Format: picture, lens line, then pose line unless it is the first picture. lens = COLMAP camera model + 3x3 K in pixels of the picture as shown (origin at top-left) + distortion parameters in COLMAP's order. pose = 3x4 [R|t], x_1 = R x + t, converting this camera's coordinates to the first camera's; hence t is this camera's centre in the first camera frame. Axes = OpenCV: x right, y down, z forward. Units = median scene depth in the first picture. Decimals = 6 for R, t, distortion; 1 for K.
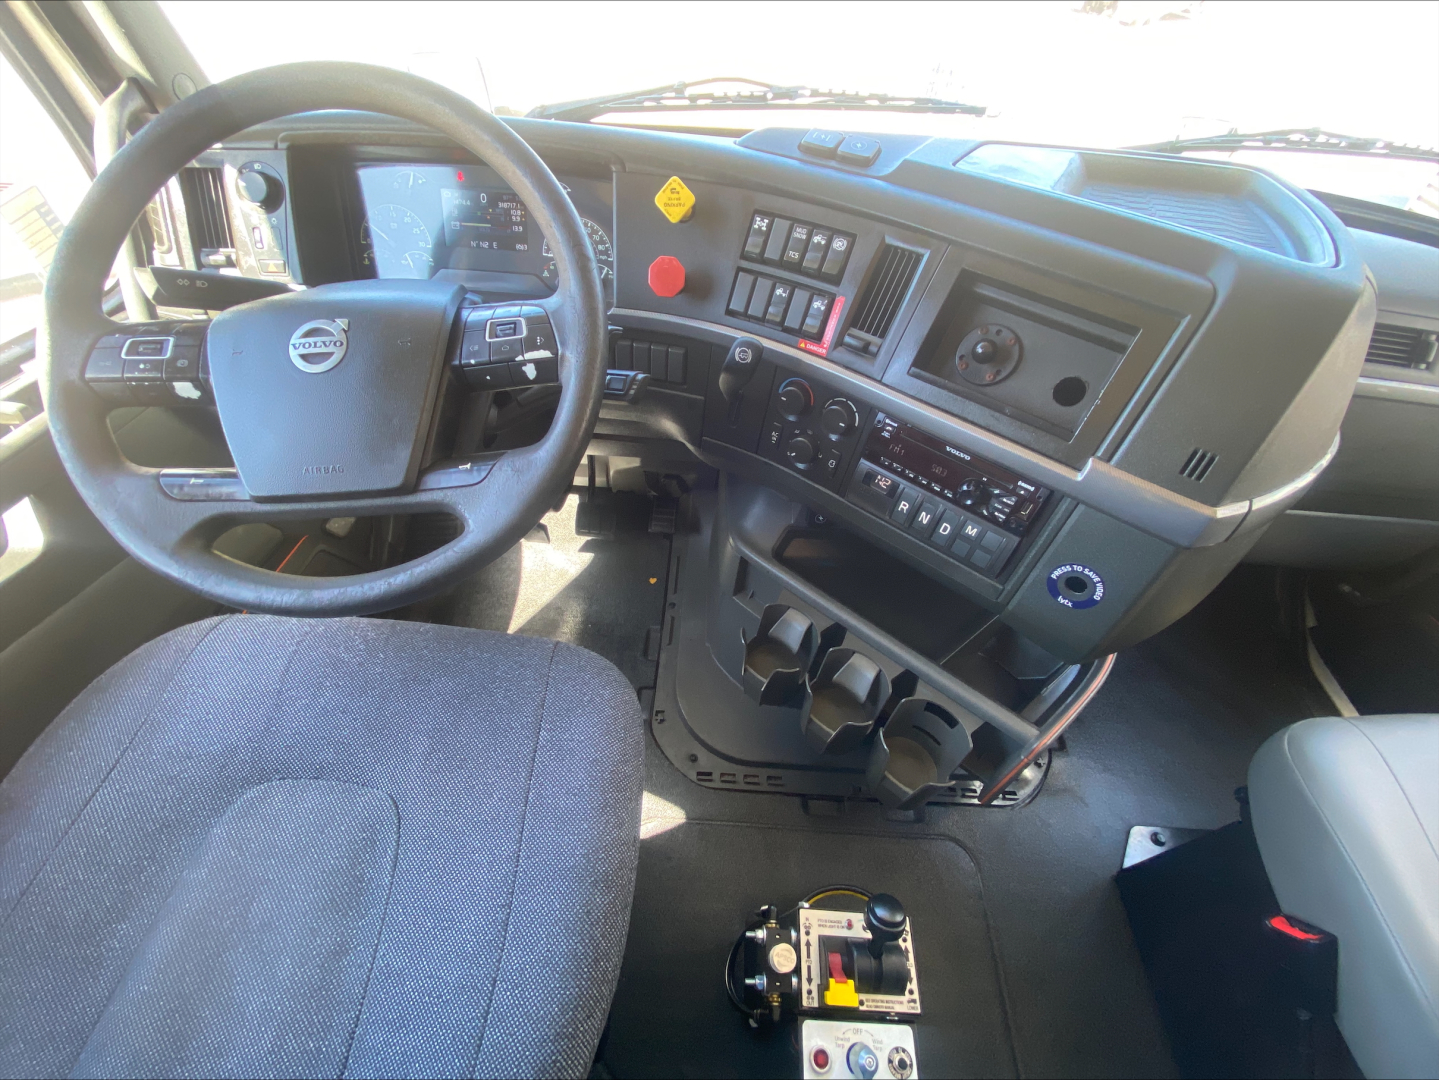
lens RADIAL K [[1011.5, 0, 722.2], [0, 1011.5, 532.8], [0, 0, 1]] dist [0.035643, -0.045520]
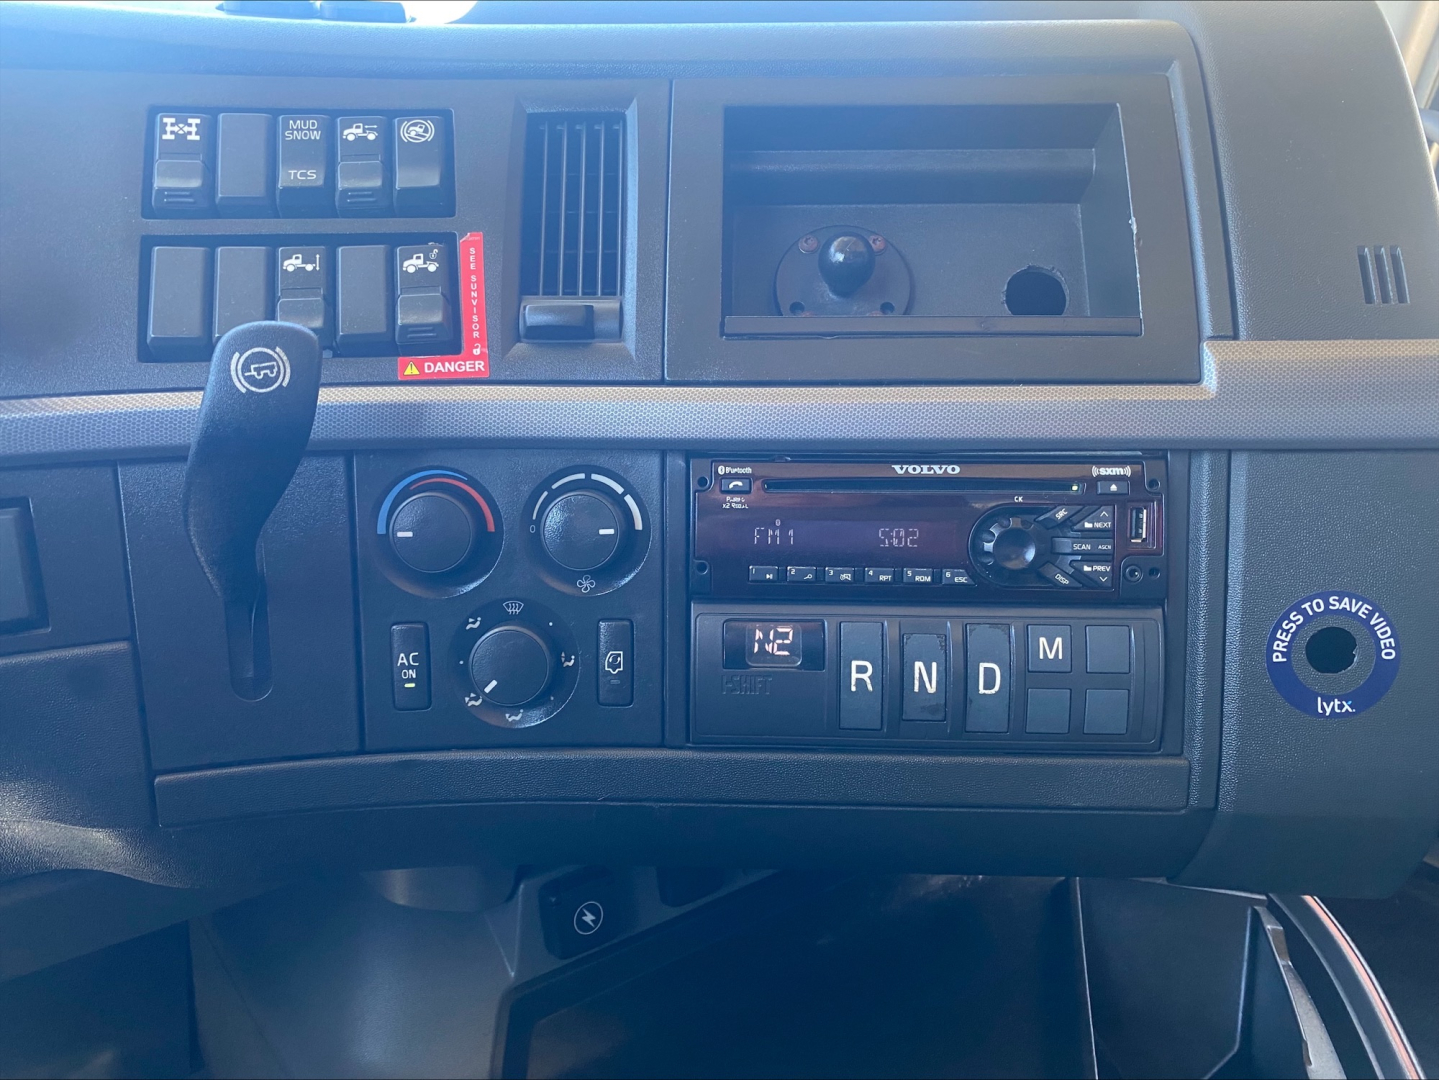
lens RADIAL K [[1086.4, 0, 696.4], [0, 1086.4, 539.3], [0, 0, 1]] dist [0.006321, 0.002385]
pose [[0.762691, -0.177165, 0.622025, -0.091752], [0.498550, 0.773709, -0.390926, 0.057596], [-0.412008, 0.608266, 0.678426, 0.753707]]
